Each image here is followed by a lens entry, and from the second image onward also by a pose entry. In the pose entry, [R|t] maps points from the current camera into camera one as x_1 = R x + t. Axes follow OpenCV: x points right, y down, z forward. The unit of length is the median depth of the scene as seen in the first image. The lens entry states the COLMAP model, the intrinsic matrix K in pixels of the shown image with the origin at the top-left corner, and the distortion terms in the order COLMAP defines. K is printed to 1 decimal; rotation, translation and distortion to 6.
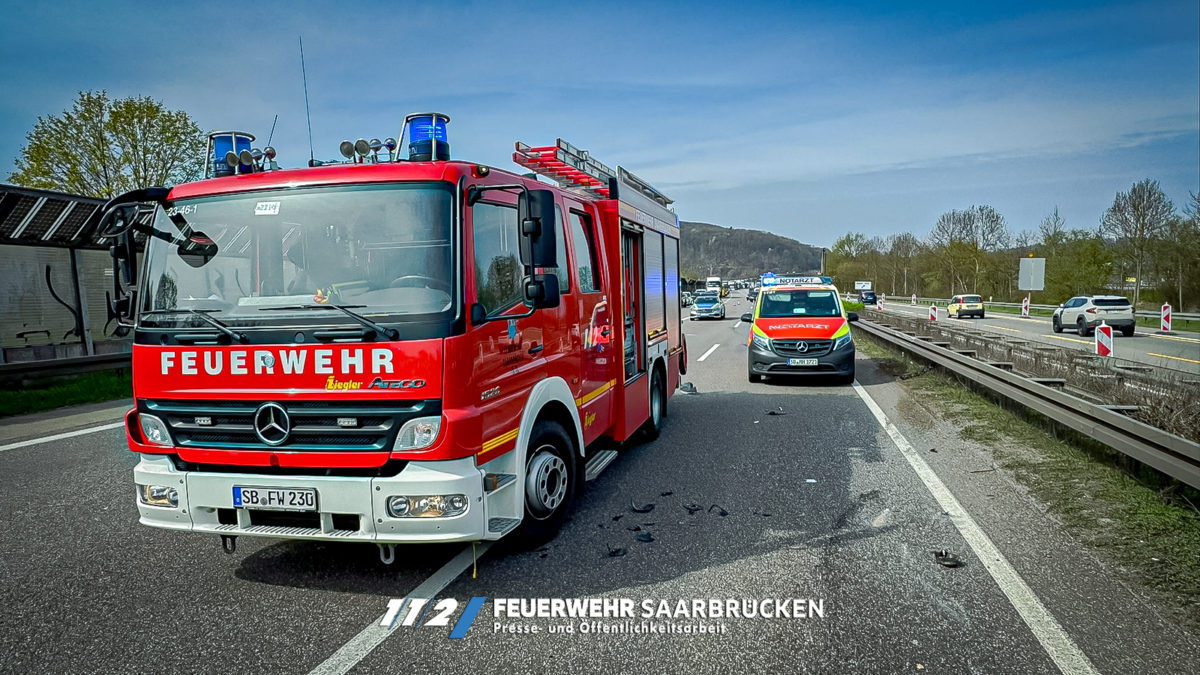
lens RADIAL K [[765.0, 0, 600.0], [0, 765.0, 337.5], [0, 0, 1]] dist [0.002880, 0.000037]
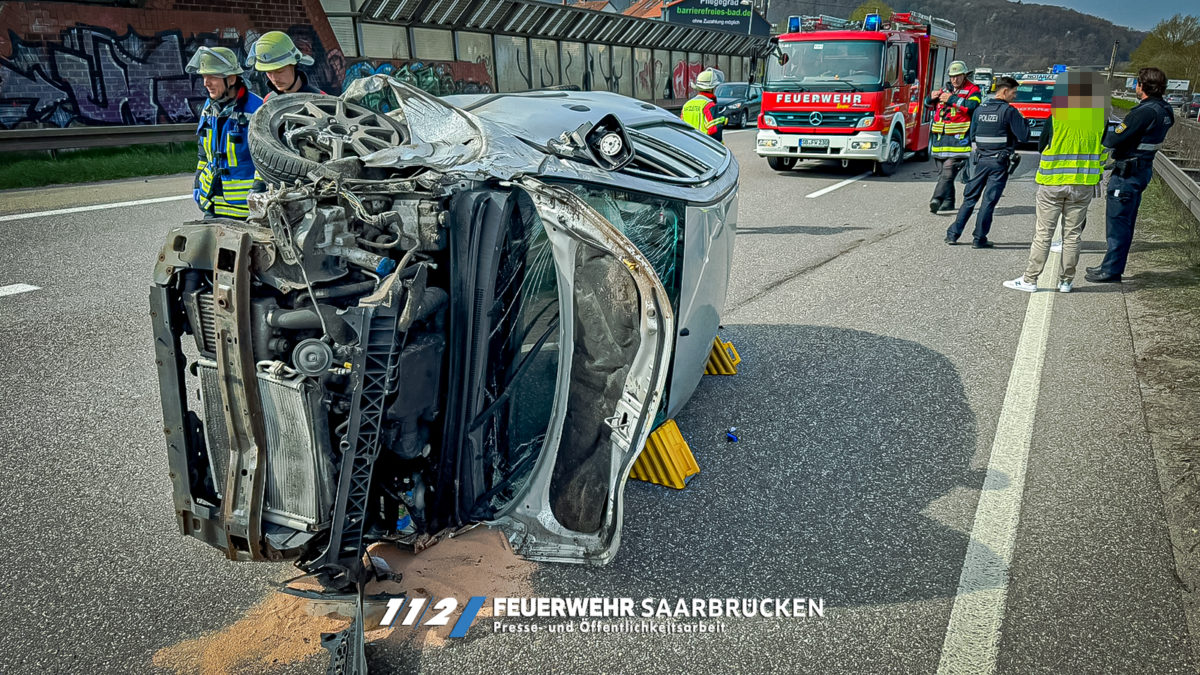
lens RADIAL K [[848.4, 0, 597.9], [0, 848.4, 363.7], [0, 0, 1]] dist [0.034610, -0.038995]
pose [[0.966512, 0.112605, -0.230597, -0.106956], [-0.048599, 0.962642, 0.266381, 0.056525], [0.251978, -0.246254, 0.935877, -0.824742]]
